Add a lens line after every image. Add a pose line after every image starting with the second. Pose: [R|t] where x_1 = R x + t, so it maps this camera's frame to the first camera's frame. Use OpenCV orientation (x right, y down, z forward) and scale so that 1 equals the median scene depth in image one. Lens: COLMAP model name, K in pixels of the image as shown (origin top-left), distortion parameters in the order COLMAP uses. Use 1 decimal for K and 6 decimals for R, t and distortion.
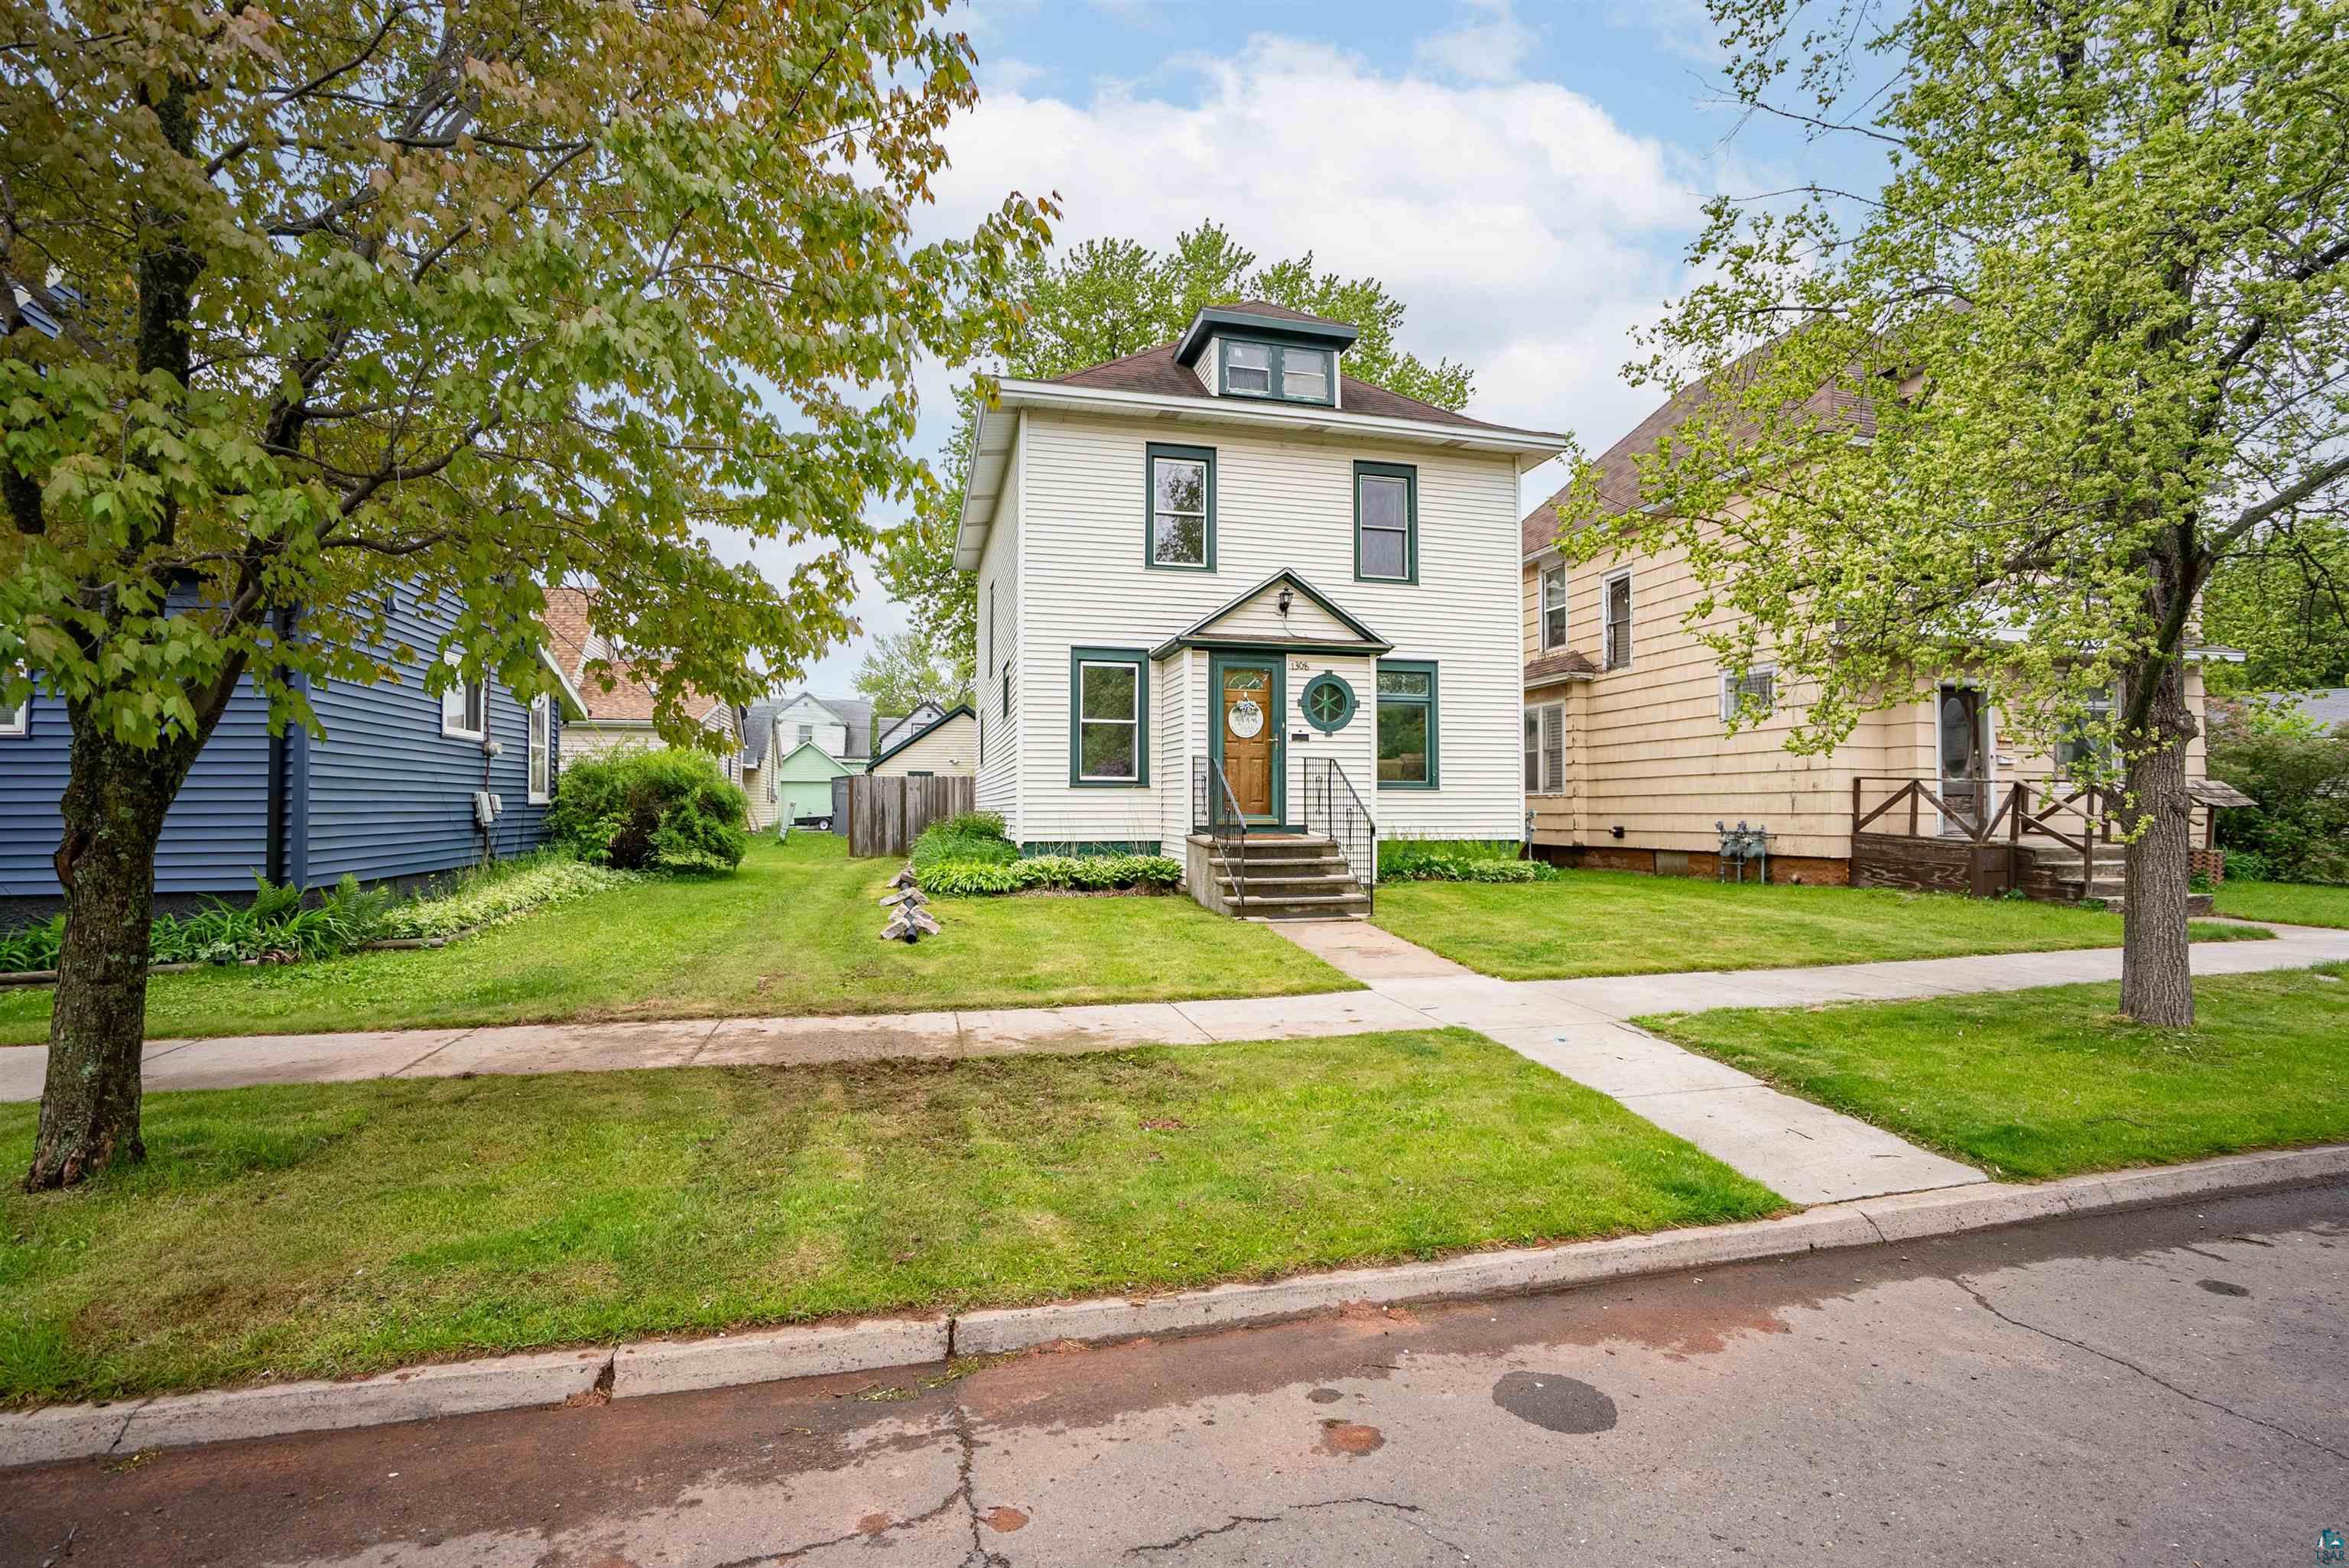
lens RADIAL K [[1091.1, 0, 1174.5], [0, 1091.1, 784.0], [0, 0, 1]] dist [-0.048015, 0.000153]
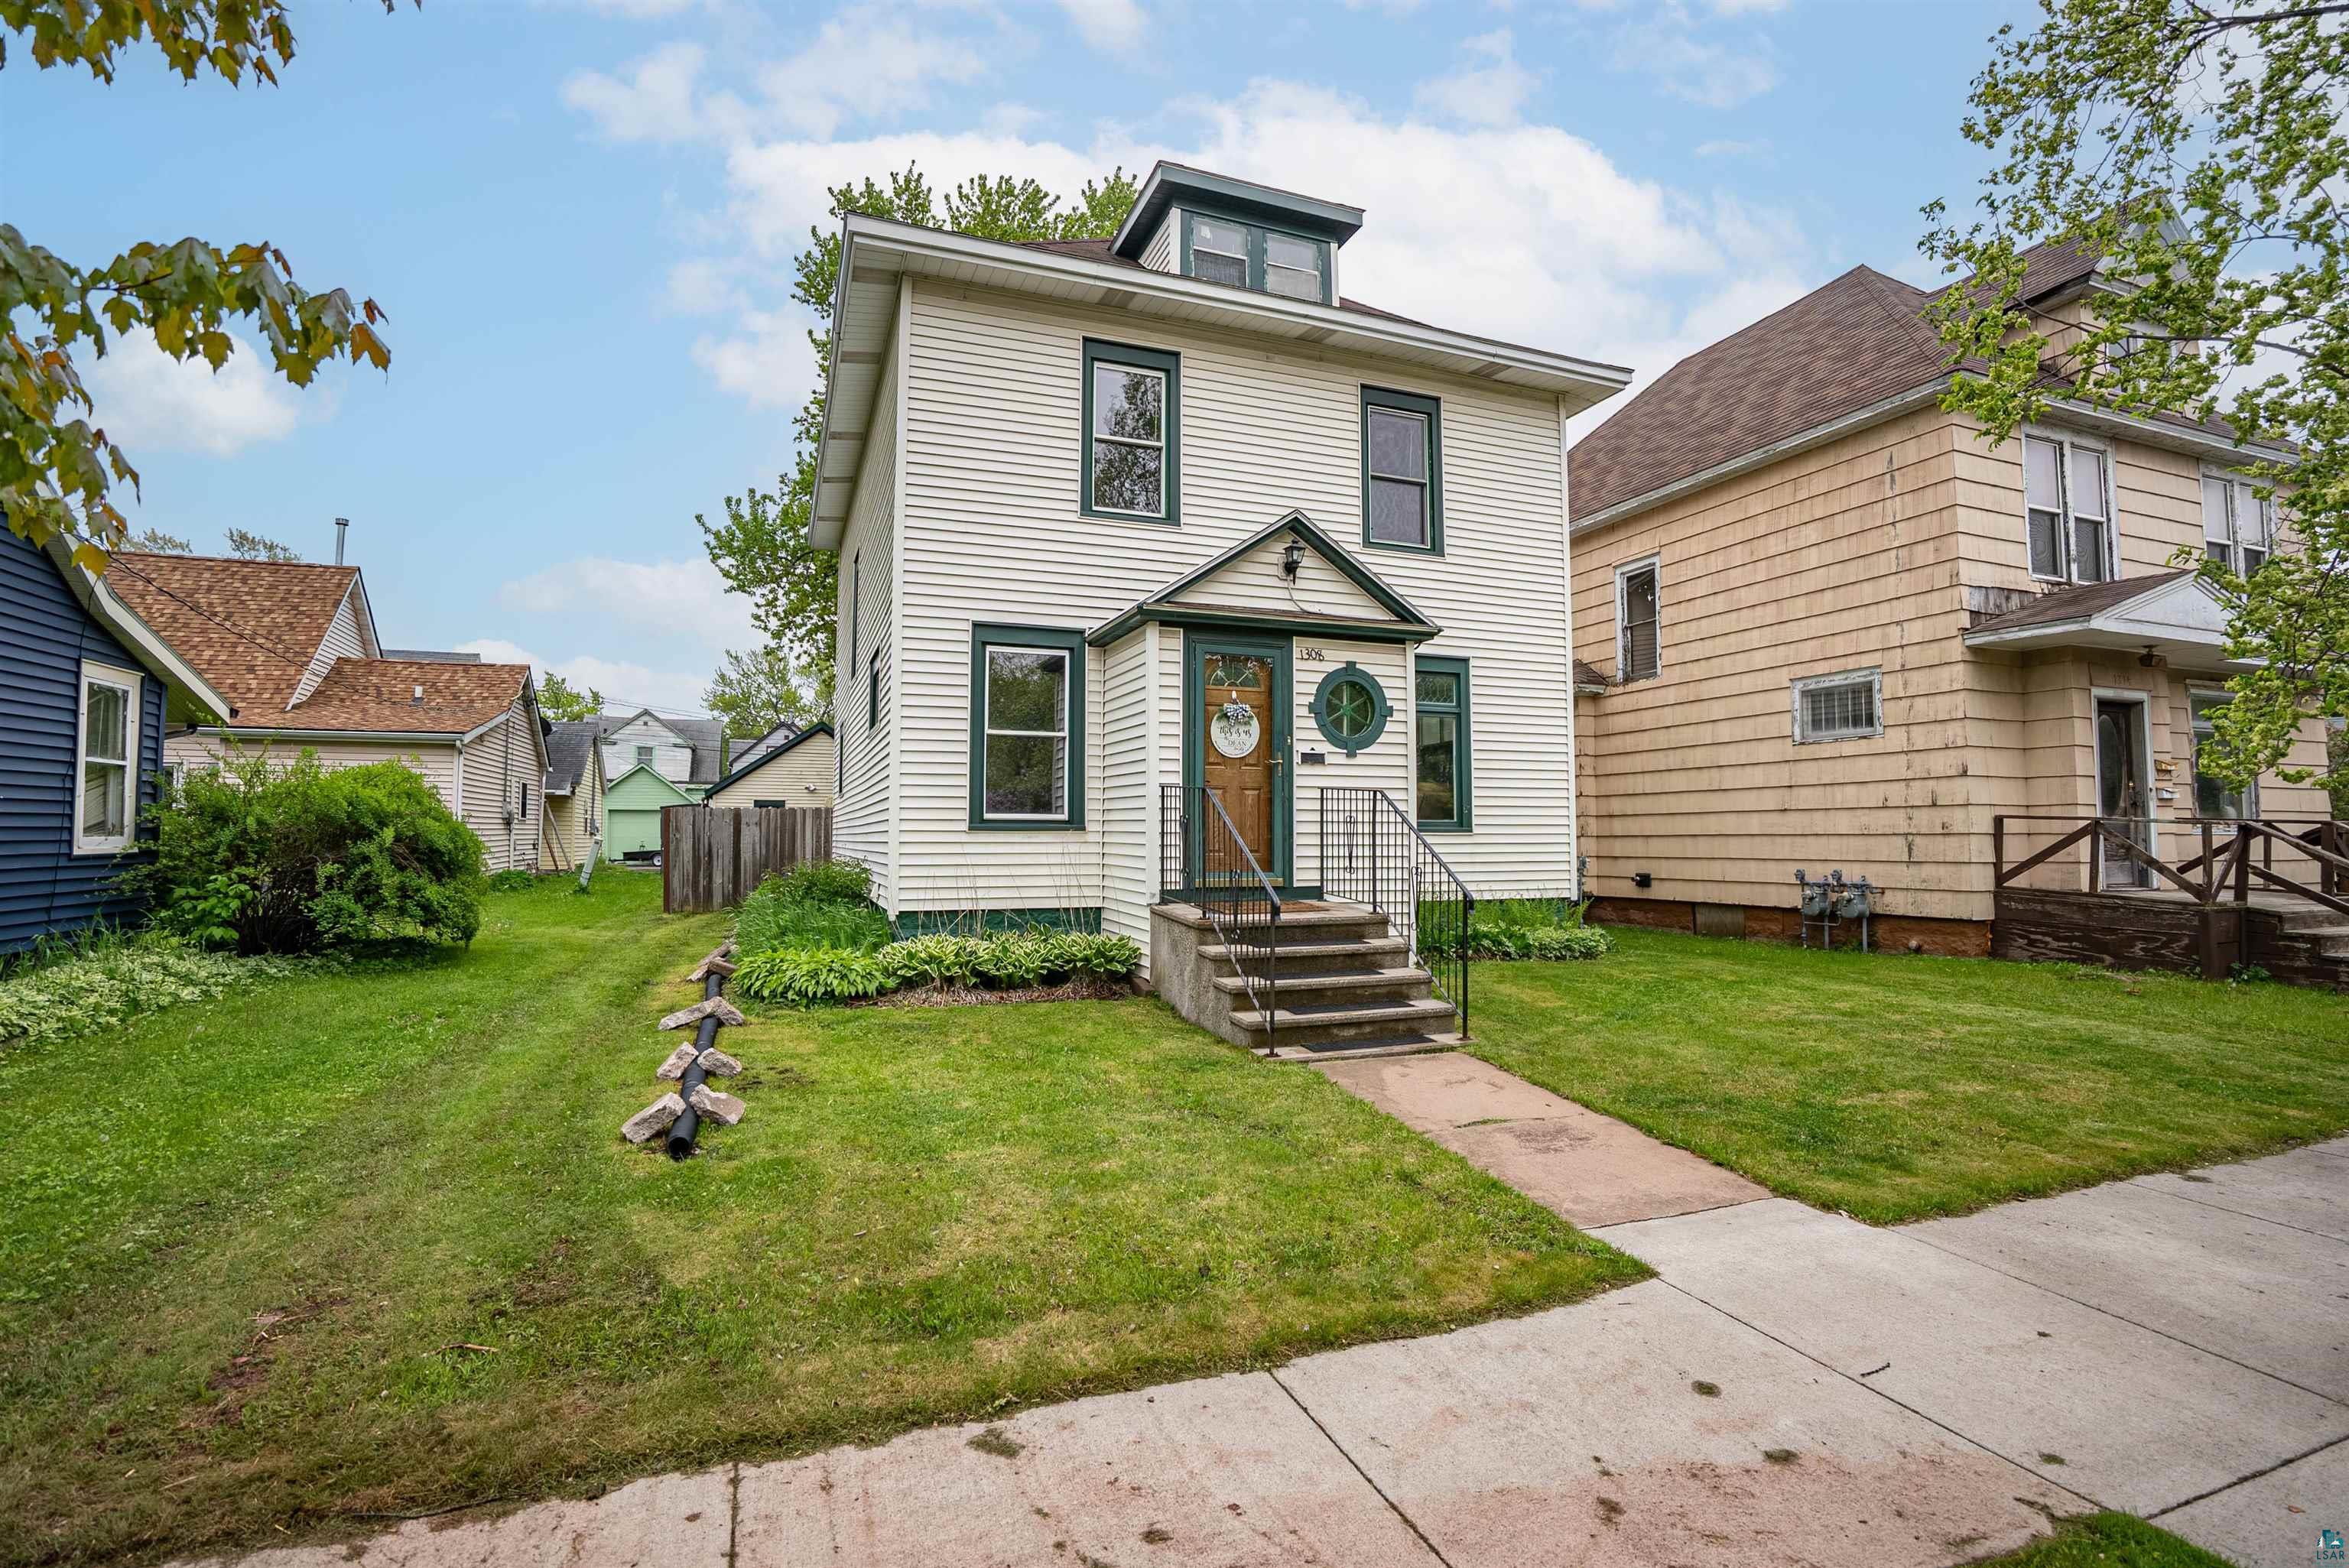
lens RADIAL K [[1091.1, 0, 1174.5], [0, 1091.1, 784.0], [0, 0, 1]] dist [-0.048015, 0.000153]
pose [[0.993039, 0.005692, 0.117652, -0.048510], [-0.002733, 0.999676, -0.025294, -0.008458], [-0.117758, 0.024796, 0.992733, 0.309748]]
